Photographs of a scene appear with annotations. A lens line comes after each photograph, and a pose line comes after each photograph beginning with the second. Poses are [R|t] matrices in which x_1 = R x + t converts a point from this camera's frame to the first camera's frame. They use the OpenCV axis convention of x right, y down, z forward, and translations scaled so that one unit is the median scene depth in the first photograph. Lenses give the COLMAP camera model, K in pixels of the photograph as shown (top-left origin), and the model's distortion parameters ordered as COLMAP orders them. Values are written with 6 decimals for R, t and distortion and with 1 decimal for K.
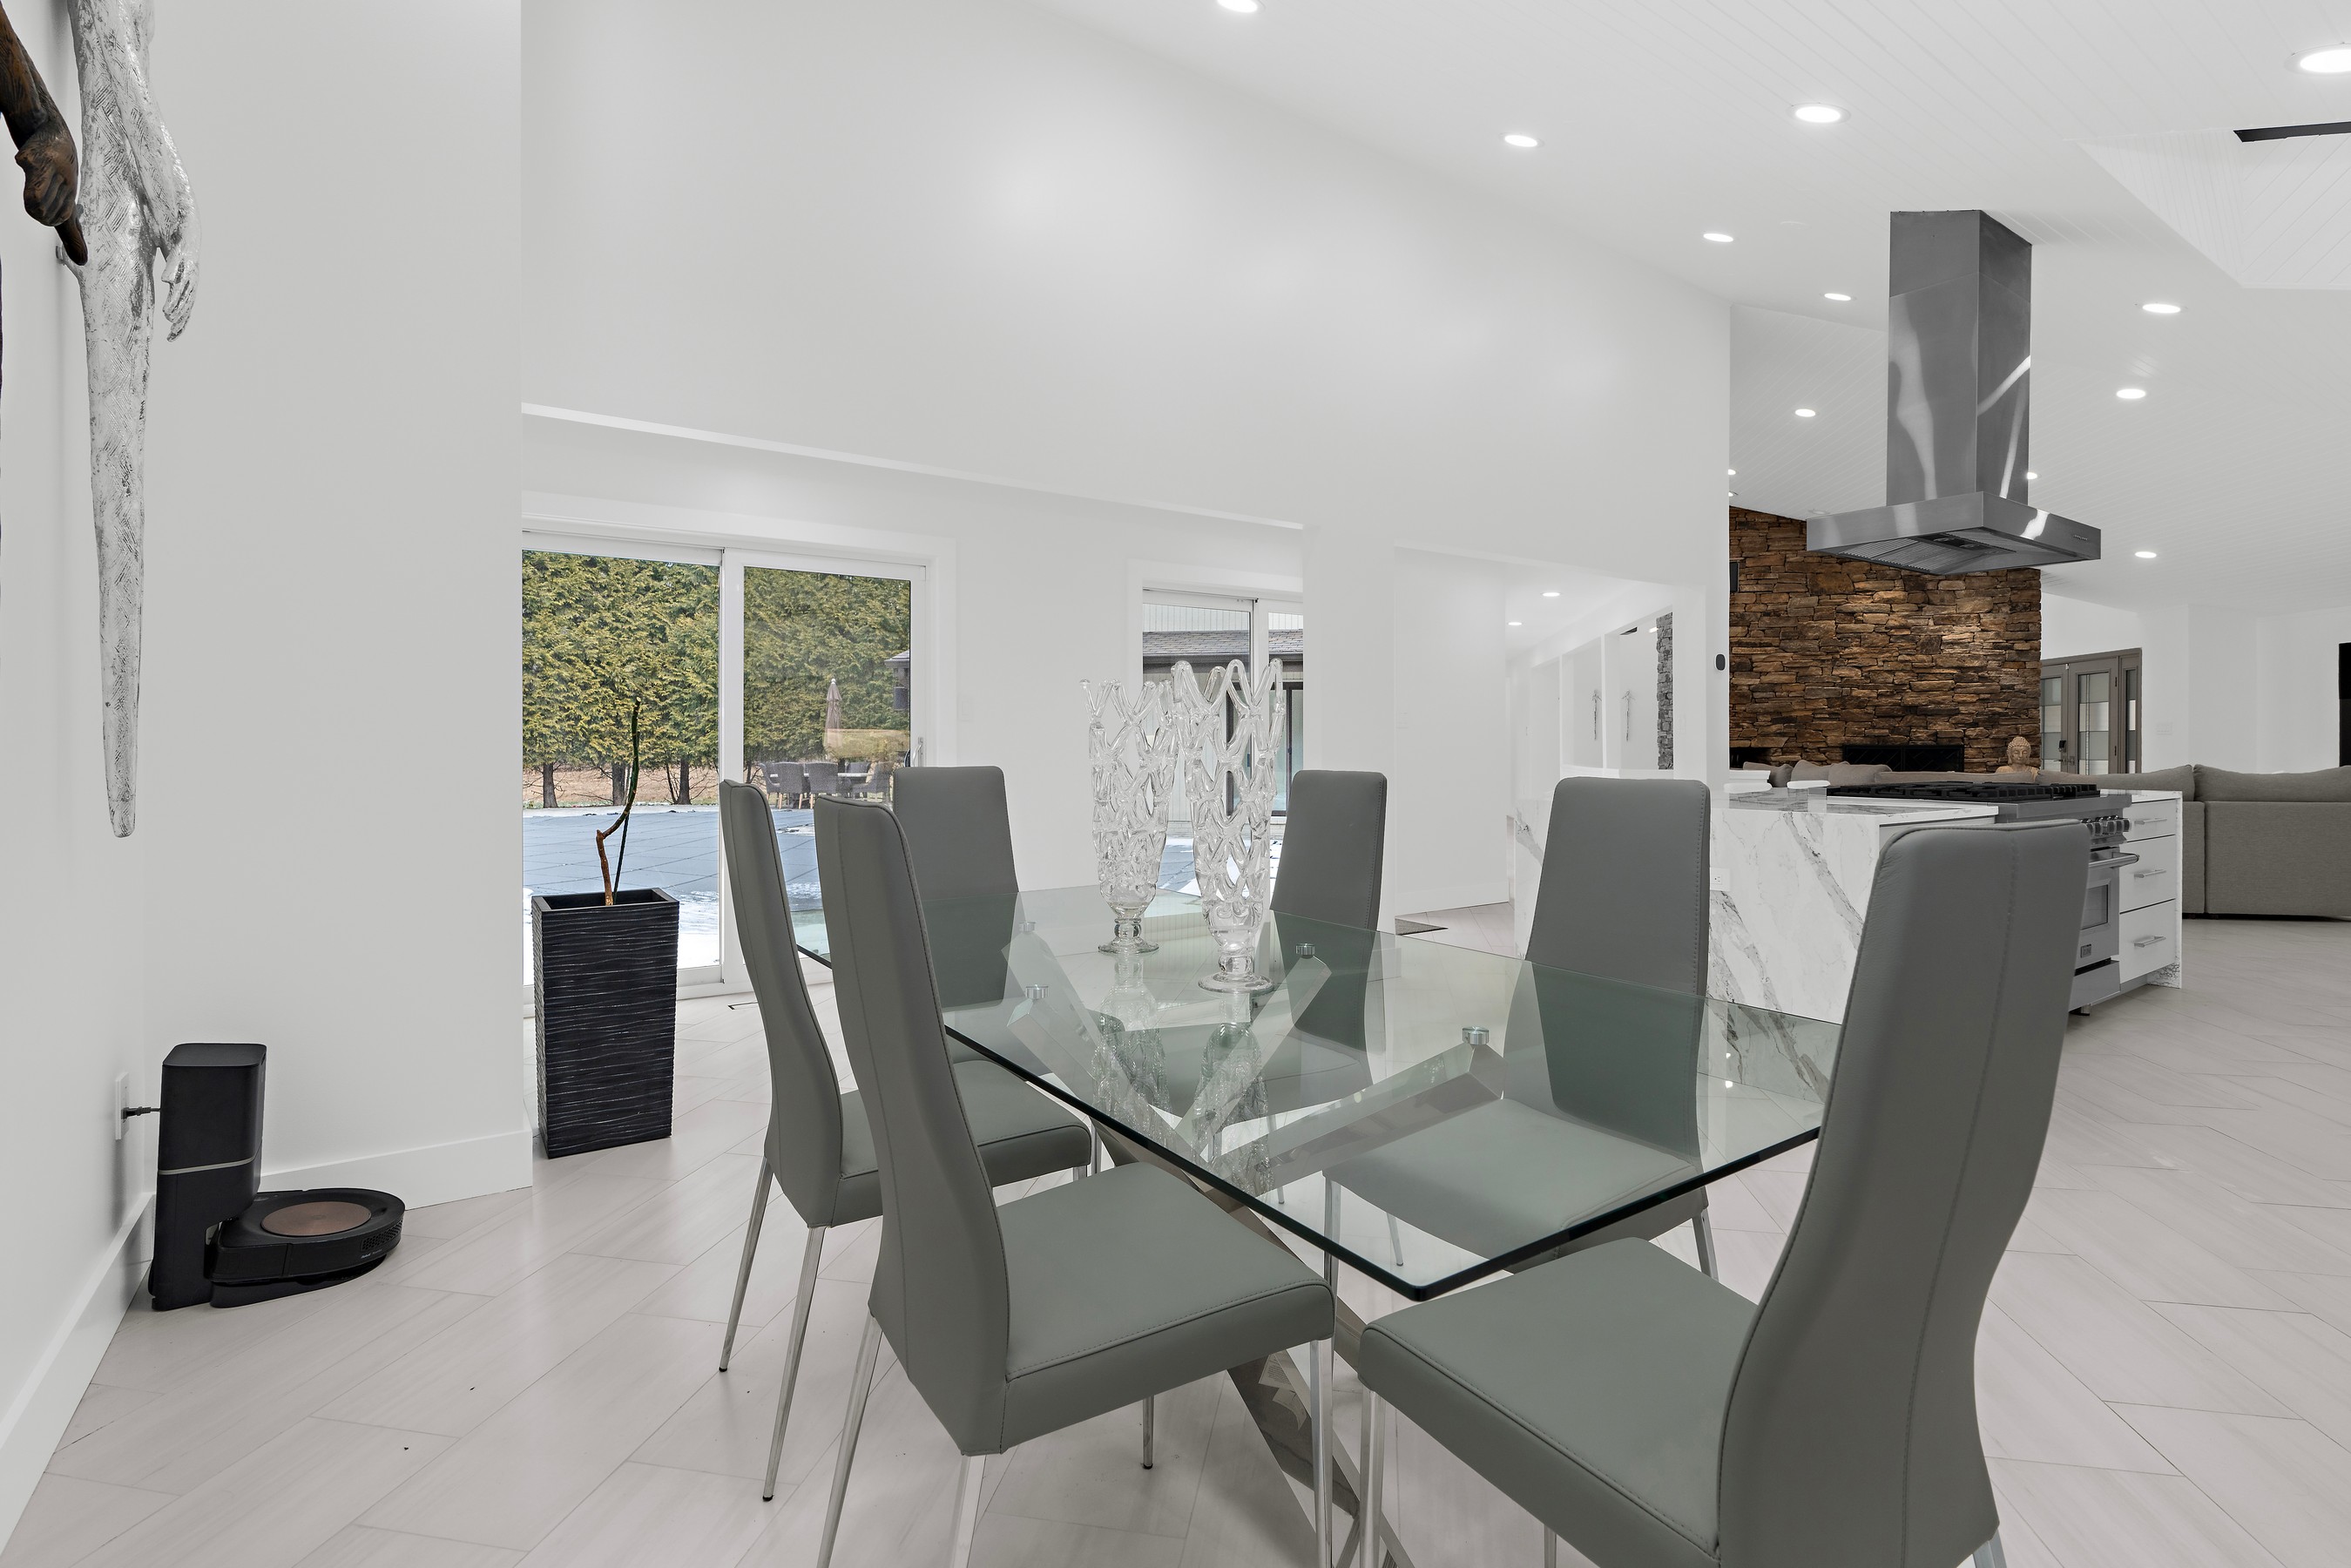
lens RADIAL K [[1075.4, 0, 1172.0], [0, 1075.4, 751.5], [0, 0, 1]] dist [-0.009647, 0.003519]
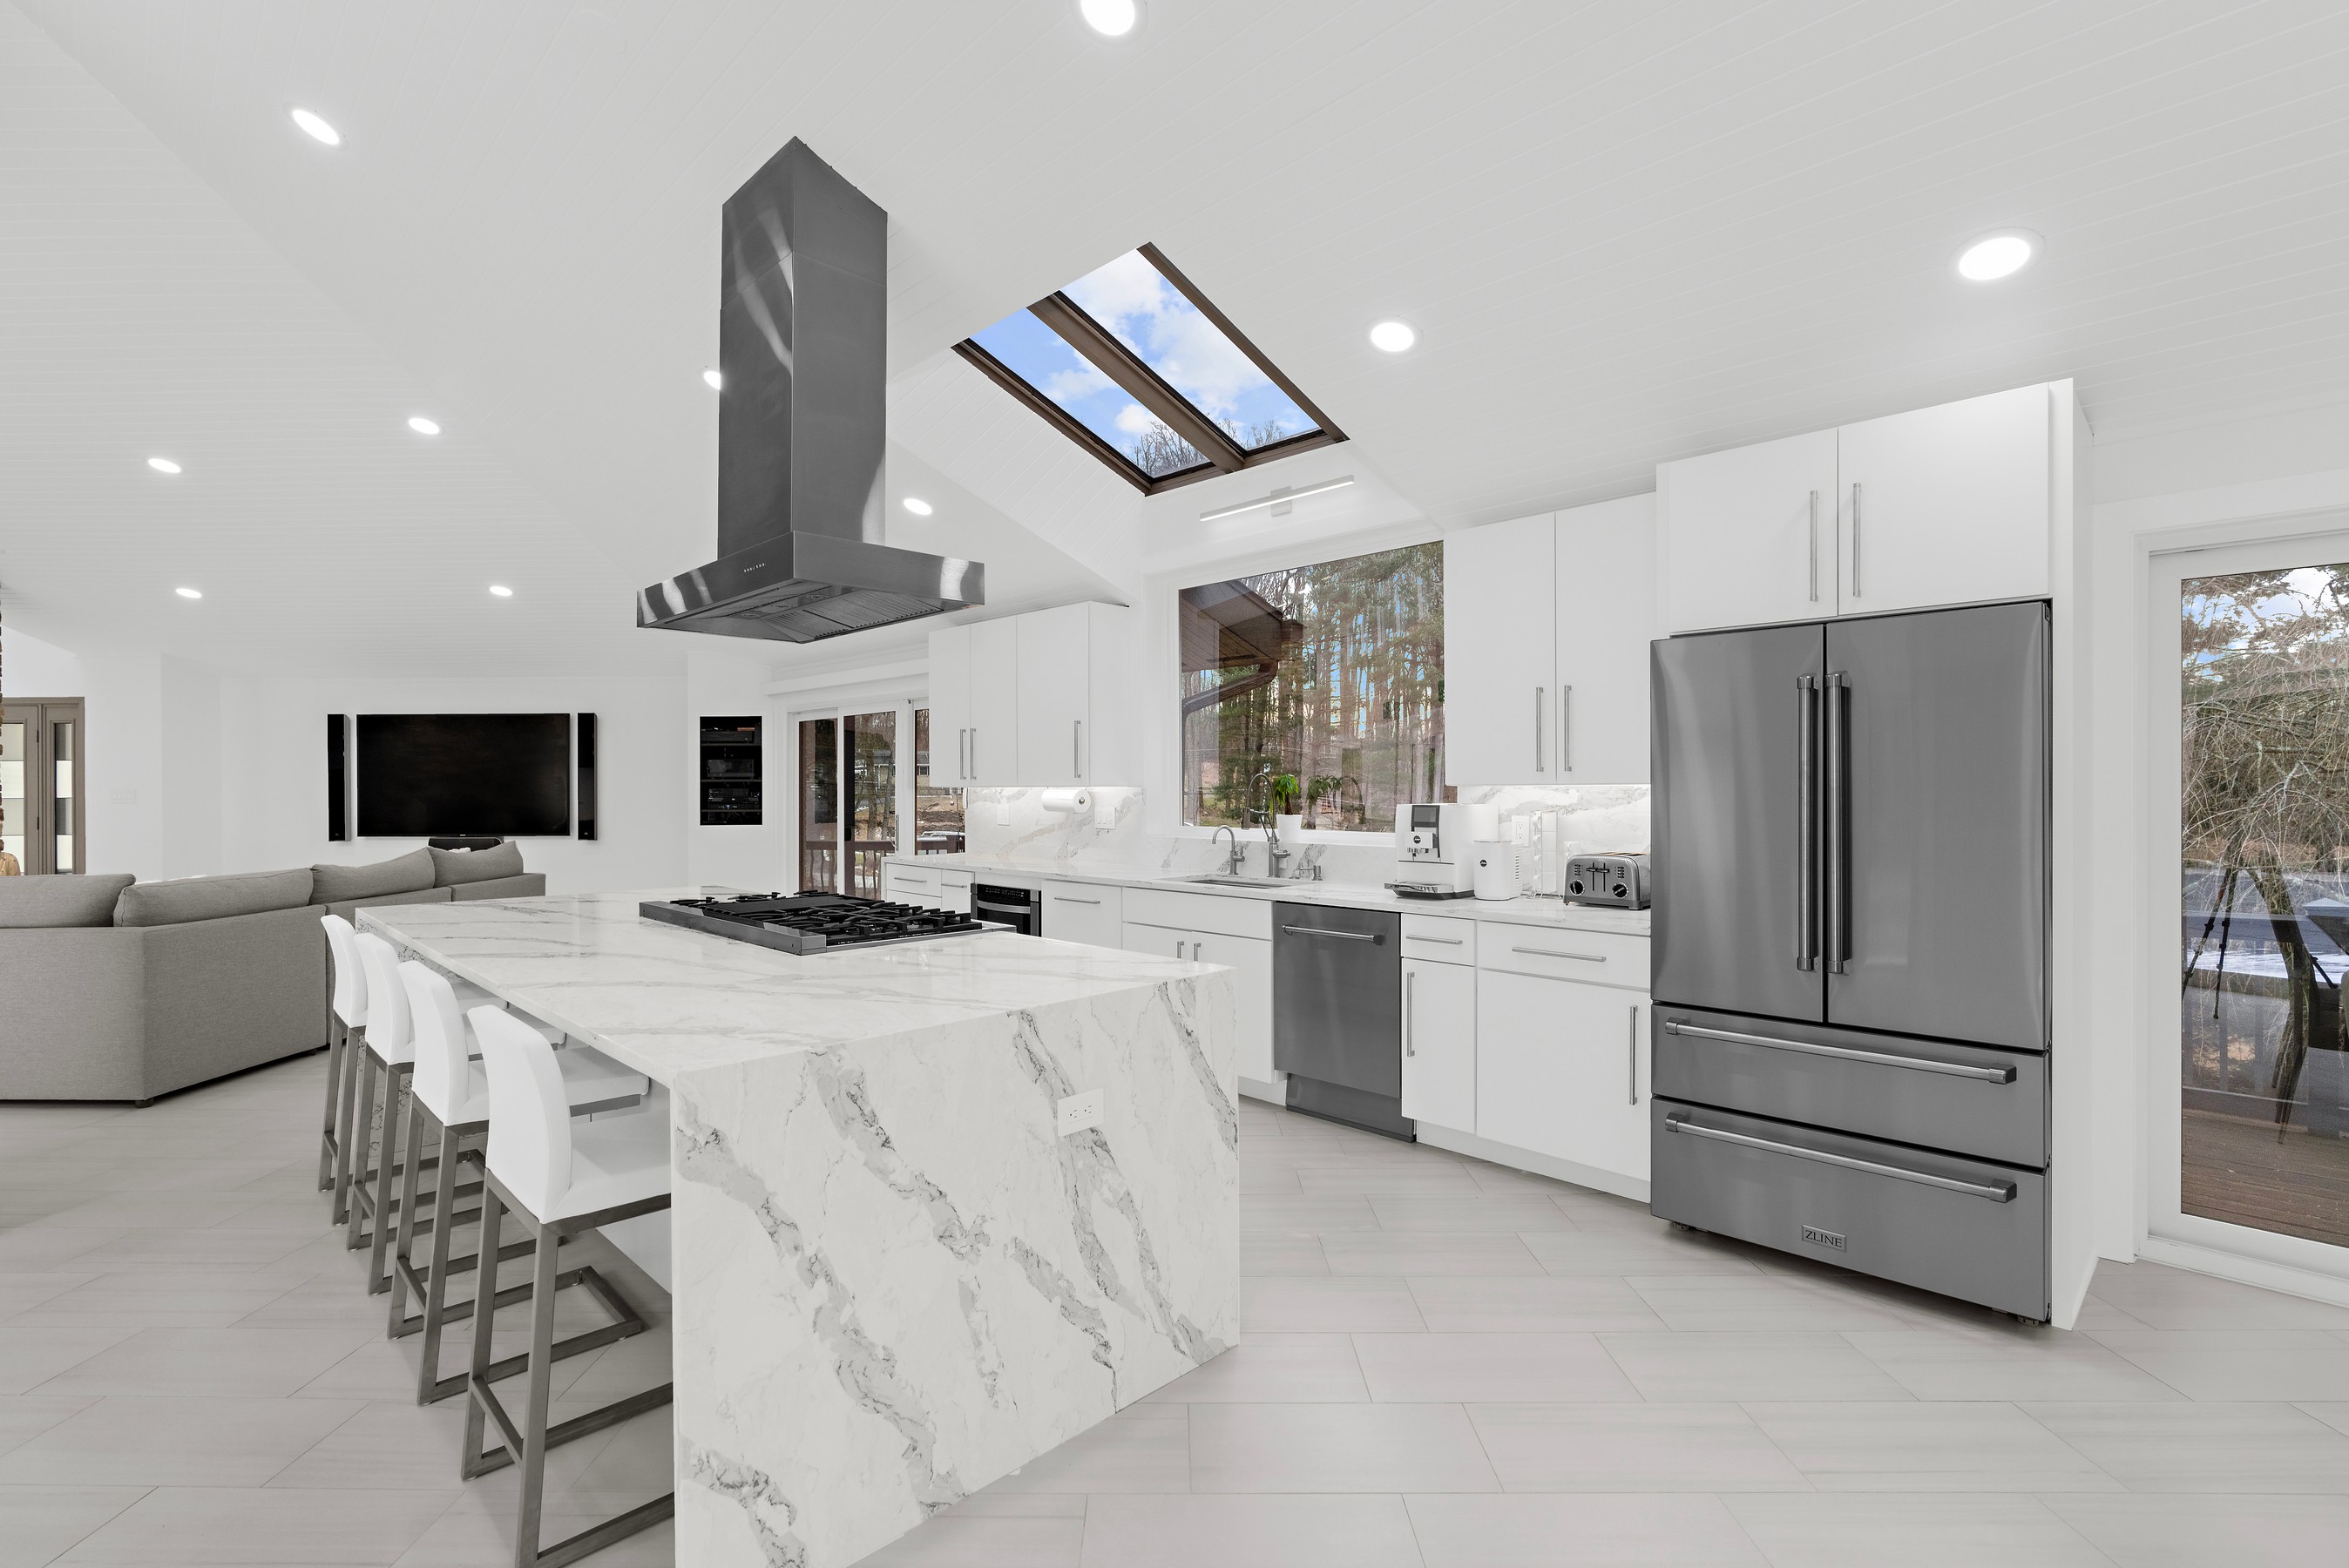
lens RADIAL K [[1074.4, 0, 1165.0], [0, 1074.4, 784.8], [0, 0, 1]] dist [-0.009647, 0.003519]
pose [[-0.178583, 0.000189, 0.983925, -0.040929], [0.009891, 0.999950, 0.001603, -0.024009], [-0.983875, 0.010018, -0.178576, 0.344473]]
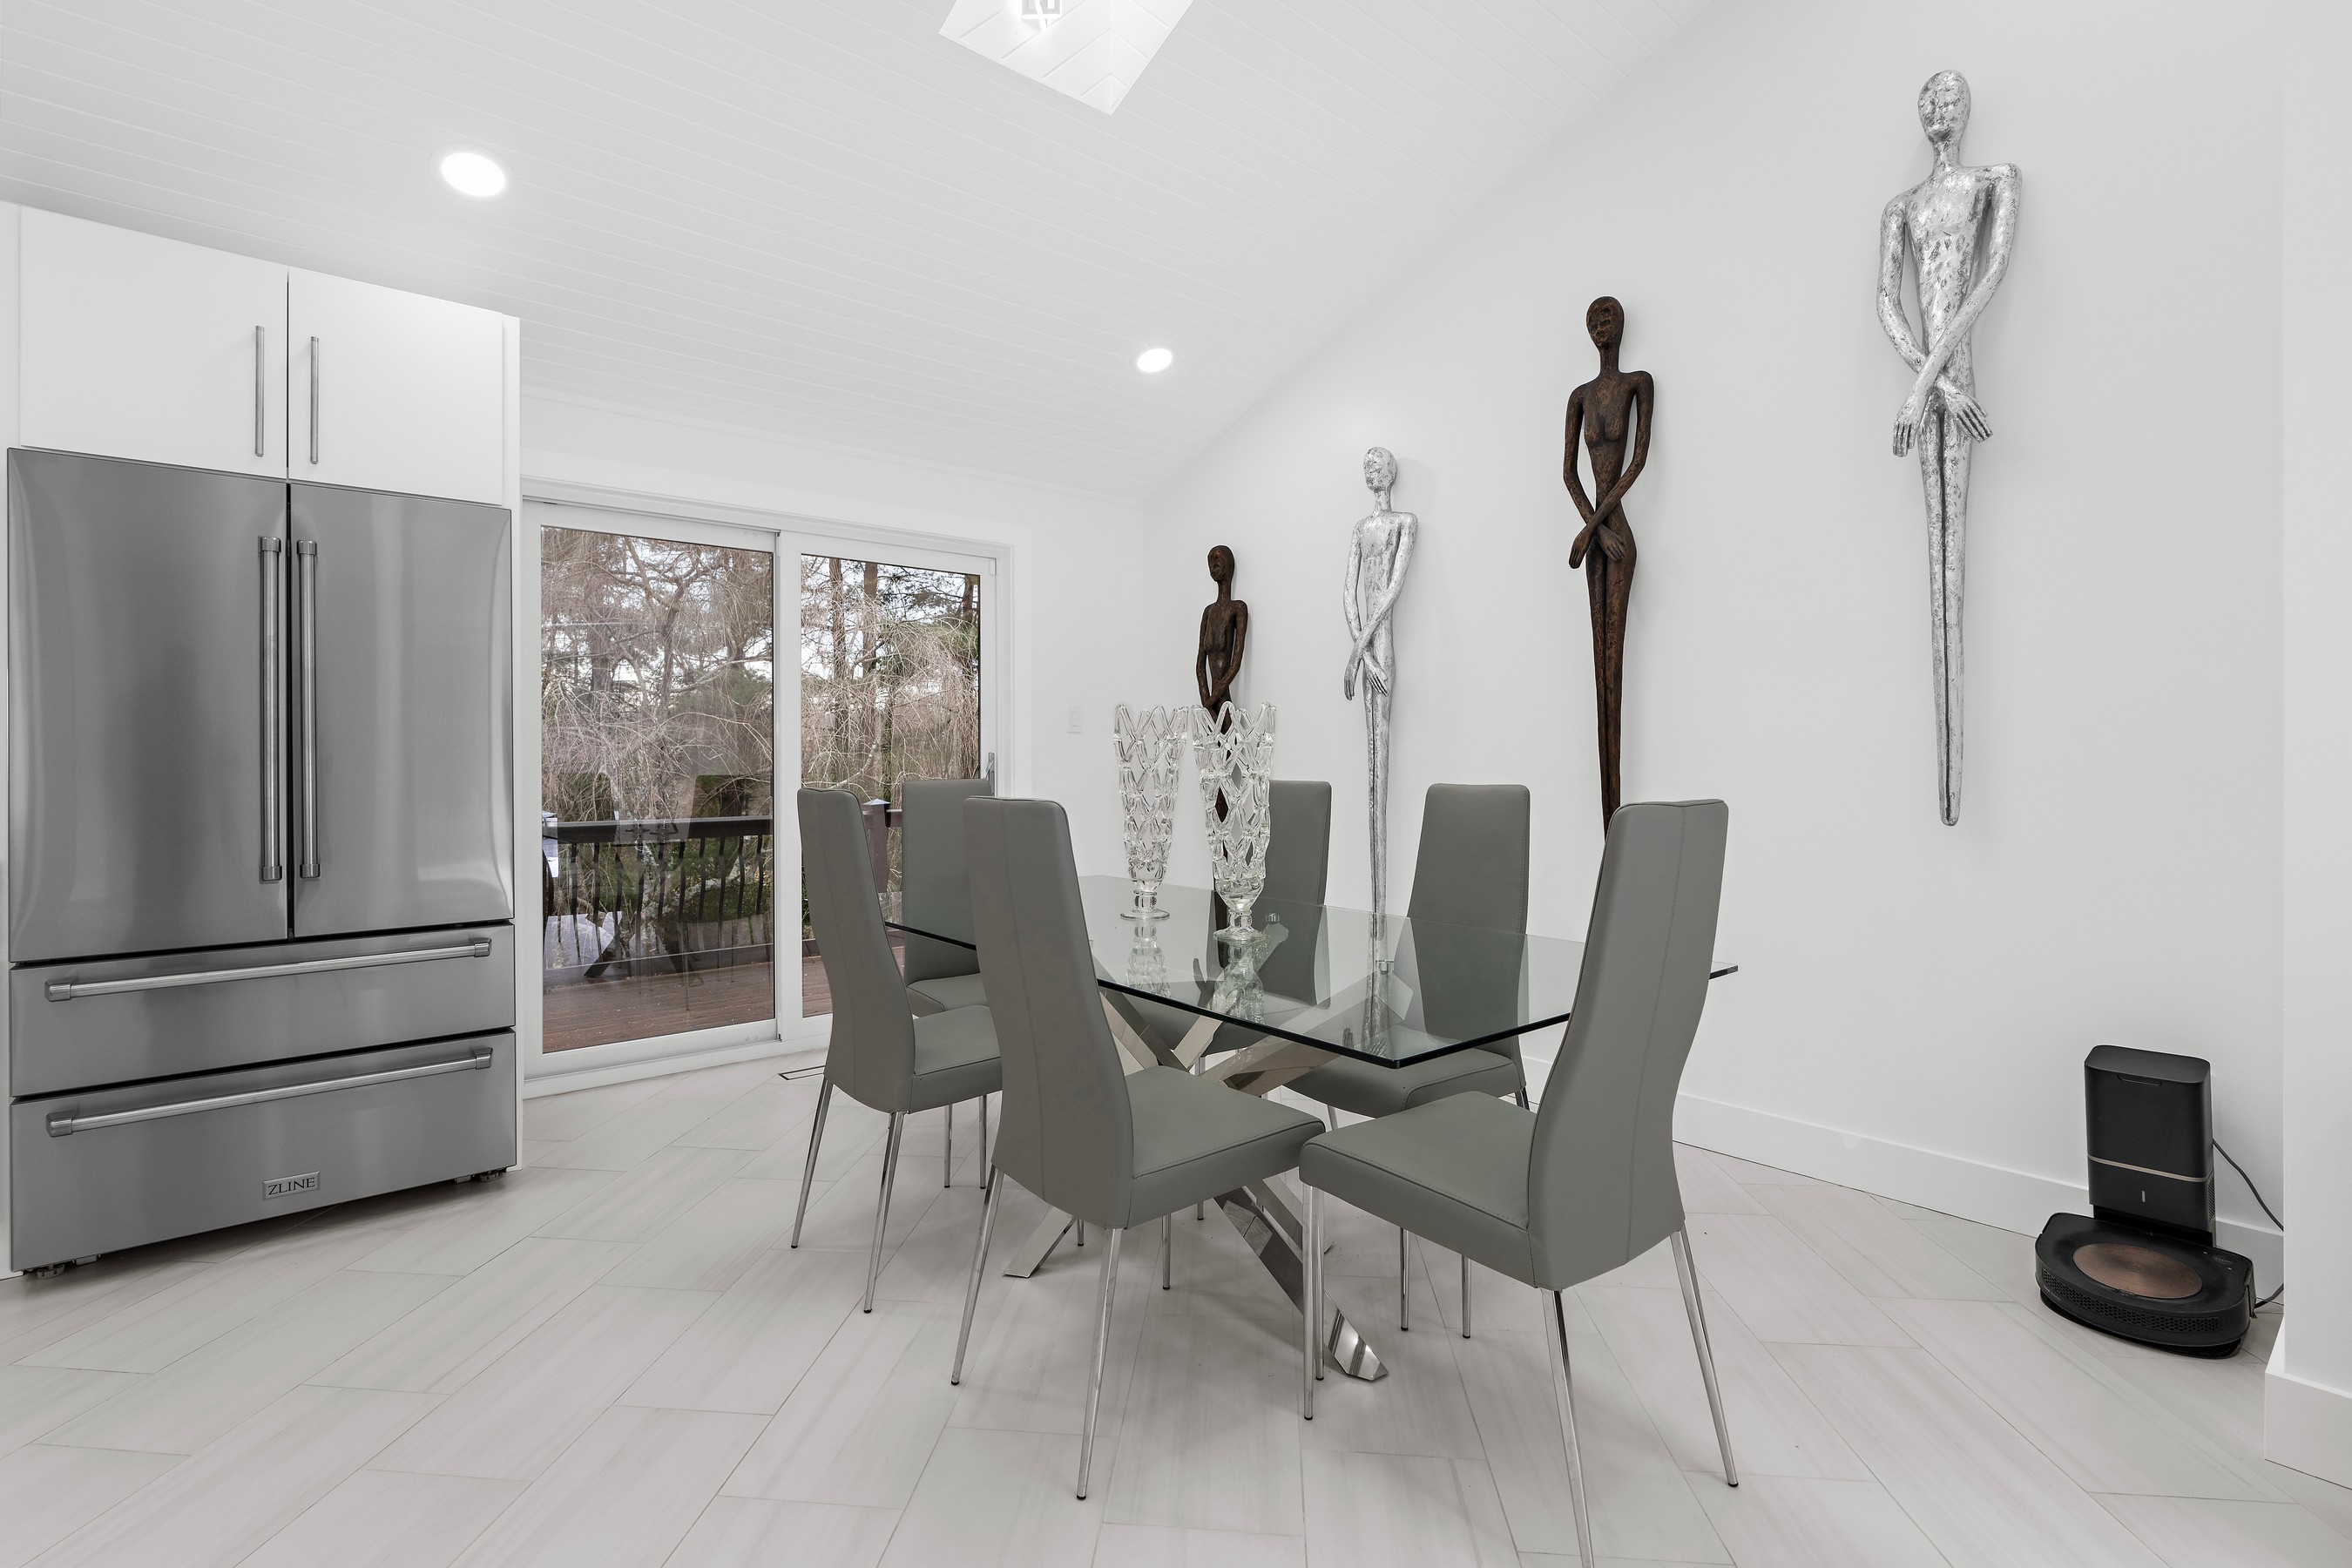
lens RADIAL K [[1075.9, 0, 1167.2], [0, 1075.9, 746.3], [0, 0, 1]] dist [-0.009647, 0.003519]
pose [[-0.995623, -0.001601, -0.093449, 0.021915], [-0.001507, 0.999998, -0.001071, -0.005065], [0.093451, -0.000926, -0.995623, 0.384424]]
